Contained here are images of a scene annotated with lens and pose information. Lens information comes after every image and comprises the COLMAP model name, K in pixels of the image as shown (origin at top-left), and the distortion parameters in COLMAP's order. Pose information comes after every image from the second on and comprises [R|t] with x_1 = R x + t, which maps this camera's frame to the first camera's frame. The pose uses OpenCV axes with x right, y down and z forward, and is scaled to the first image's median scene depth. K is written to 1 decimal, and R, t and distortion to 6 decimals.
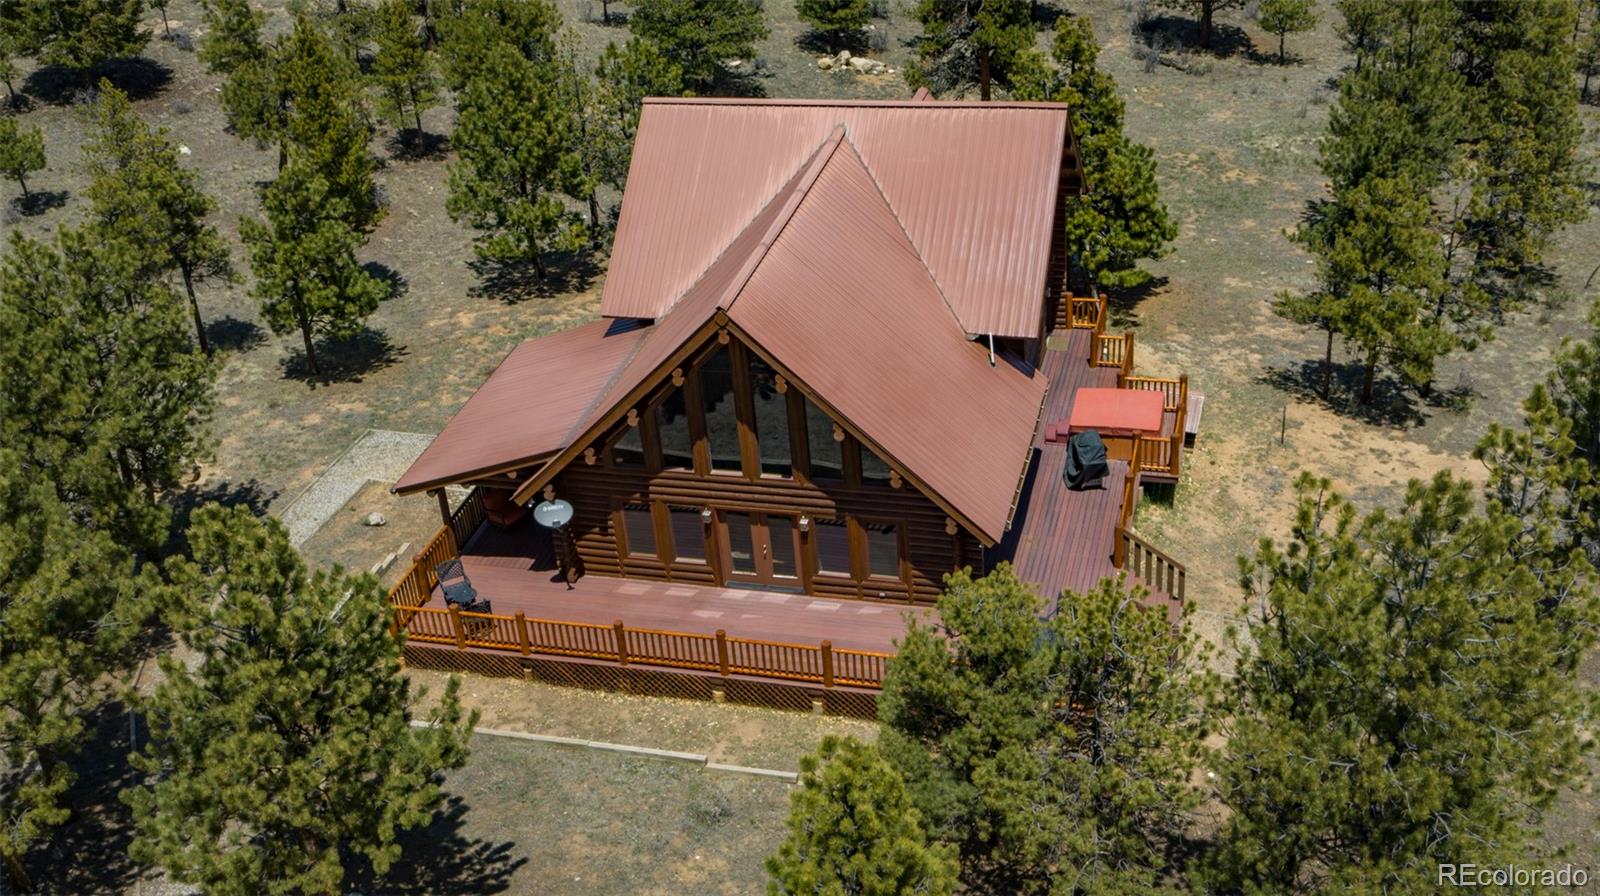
lens RADIAL K [[1666.6, 0, 808.9], [0, 1666.6, 456.6], [0, 0, 1]] dist [0.003639, 0.000000]
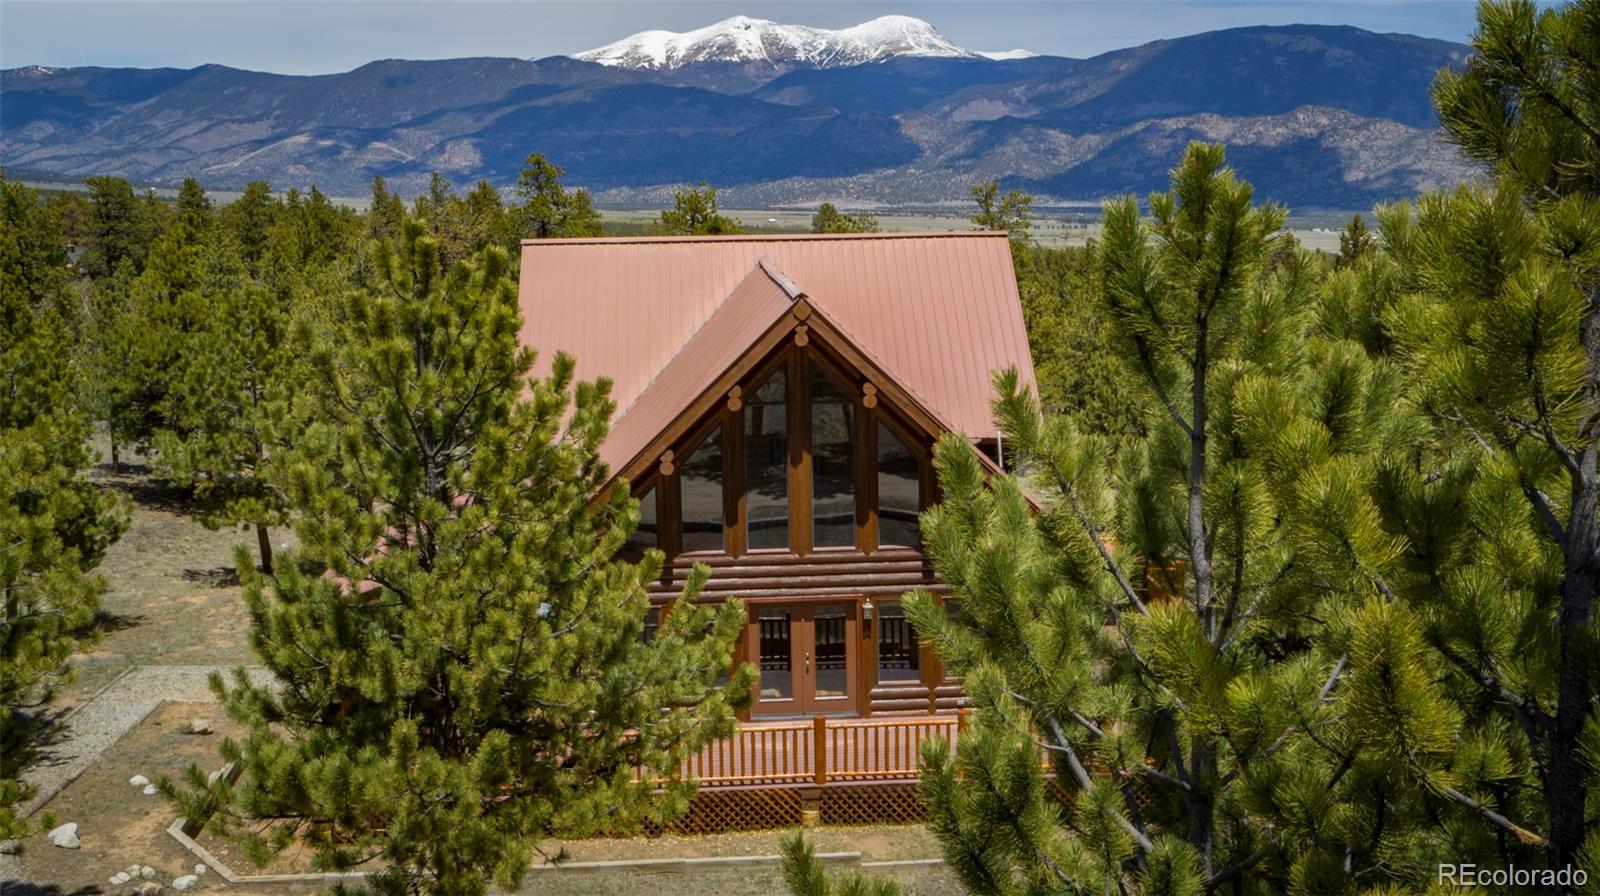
lens RADIAL K [[1666.6, 0, 792.5], [0, 1666.6, 450.4], [0, 0, 1]] dist [0.003639, 0.000000]
pose [[0.943665, 0.005250, 0.330860, -0.282937], [0.118900, 0.927717, -0.353842, 0.233082], [-0.308802, 0.373247, 0.874830, 0.273072]]
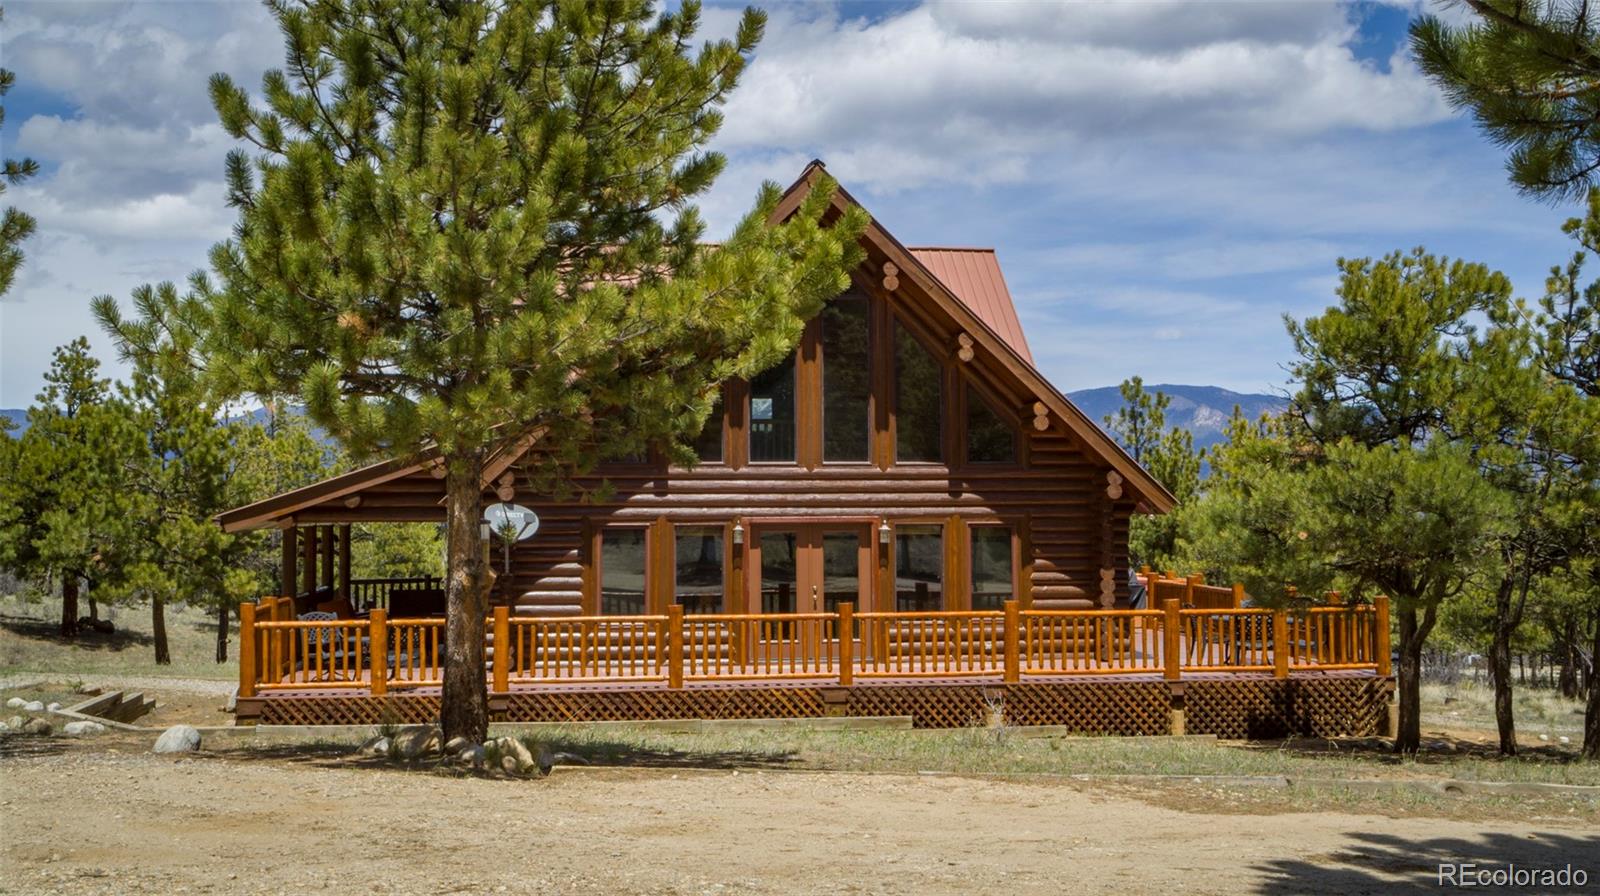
lens RADIAL K [[1666.6, 0, 789.7], [0, 1666.6, 439.3], [0, 0, 1]] dist [0.003639, 0.000000]
pose [[0.919043, 0.092370, 0.383180, -0.293749], [0.142822, 0.828047, -0.542163, 0.360541], [-0.367371, 0.552998, 0.747818, 0.444491]]
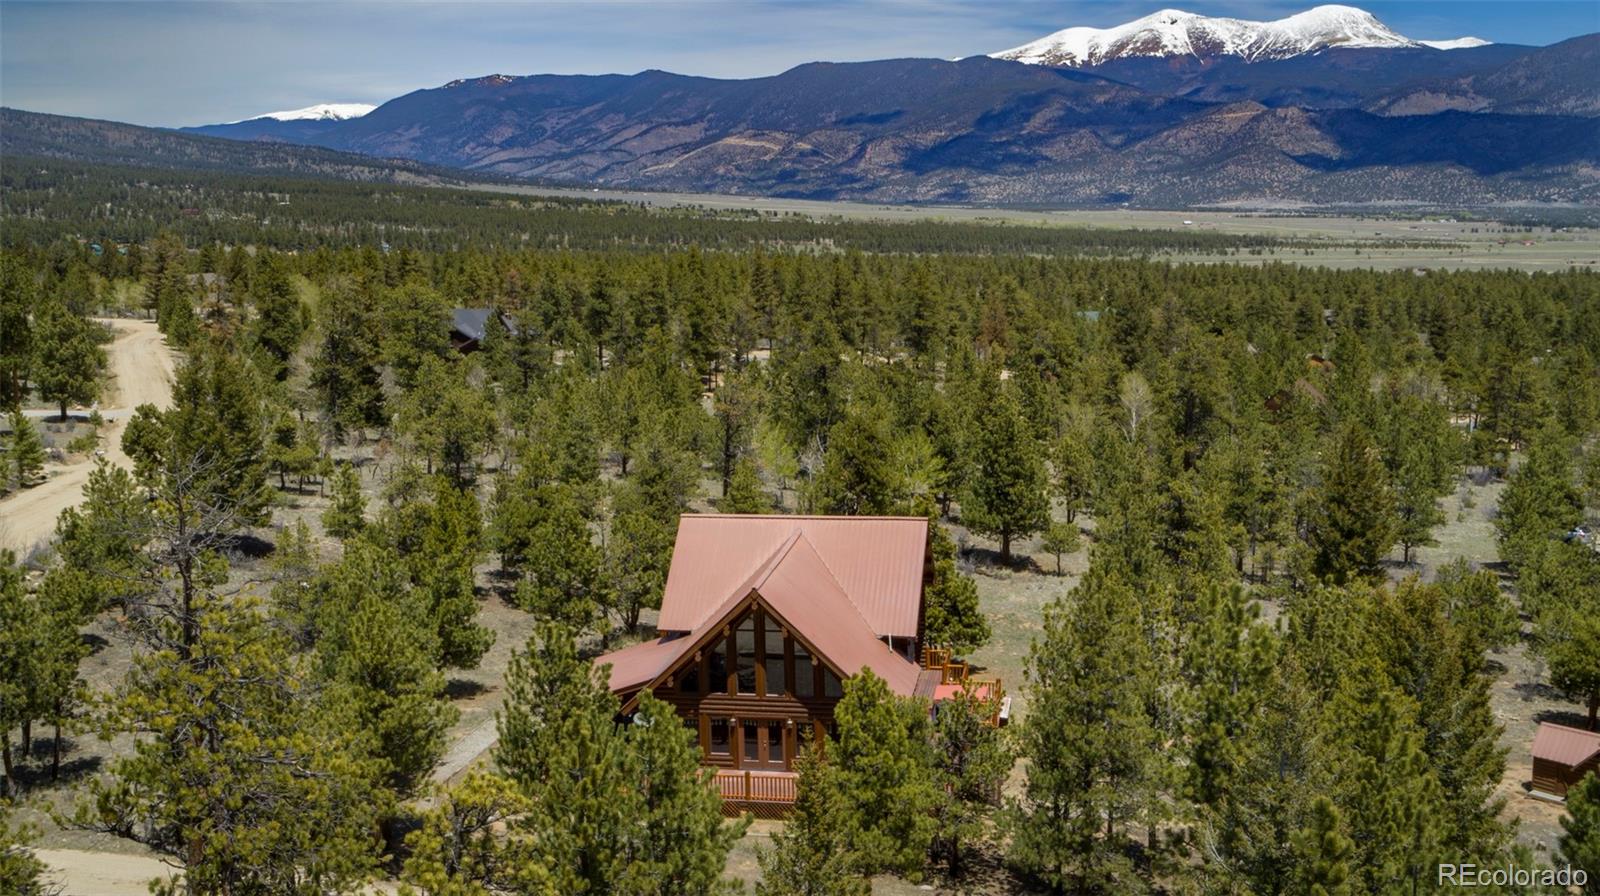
lens RADIAL K [[1666.6, 0, 804.2], [0, 1666.6, 452.0], [0, 0, 1]] dist [0.003639, 0.000000]
pose [[0.994280, 0.037924, 0.099845, -0.165311], [0.001244, 0.930661, -0.365881, 0.395432], [-0.106798, 0.363912, 0.925290, -0.698370]]
